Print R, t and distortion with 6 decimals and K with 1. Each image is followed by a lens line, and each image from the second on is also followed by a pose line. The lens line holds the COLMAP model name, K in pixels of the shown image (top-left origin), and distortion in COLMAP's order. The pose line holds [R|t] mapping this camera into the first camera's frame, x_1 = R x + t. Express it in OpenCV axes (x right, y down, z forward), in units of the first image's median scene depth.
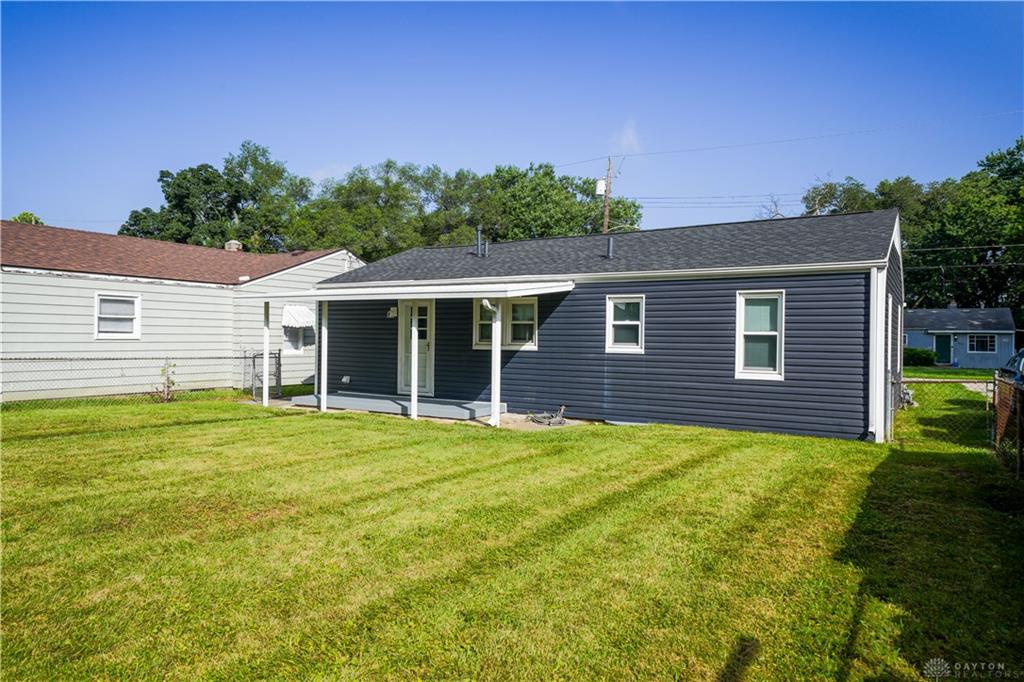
lens RADIAL K [[689.7, 0, 510.7], [0, 689.7, 337.7], [0, 0, 1]] dist [0.012878, 0.002205]
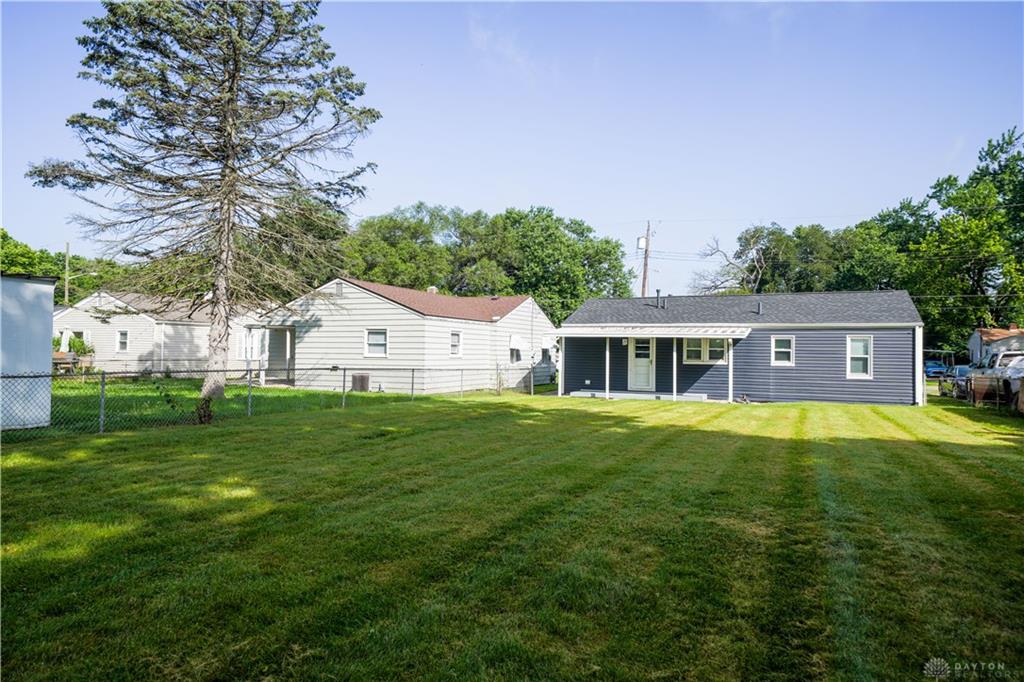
lens RADIAL K [[689.7, 0, 512.0], [0, 689.7, 343.1], [0, 0, 1]] dist [0.012878, 0.002205]
pose [[0.988131, 0.002633, 0.153594, -0.682892], [-0.001001, 0.999942, -0.010703, -0.015342], [-0.153613, 0.010422, 0.988076, -0.608092]]
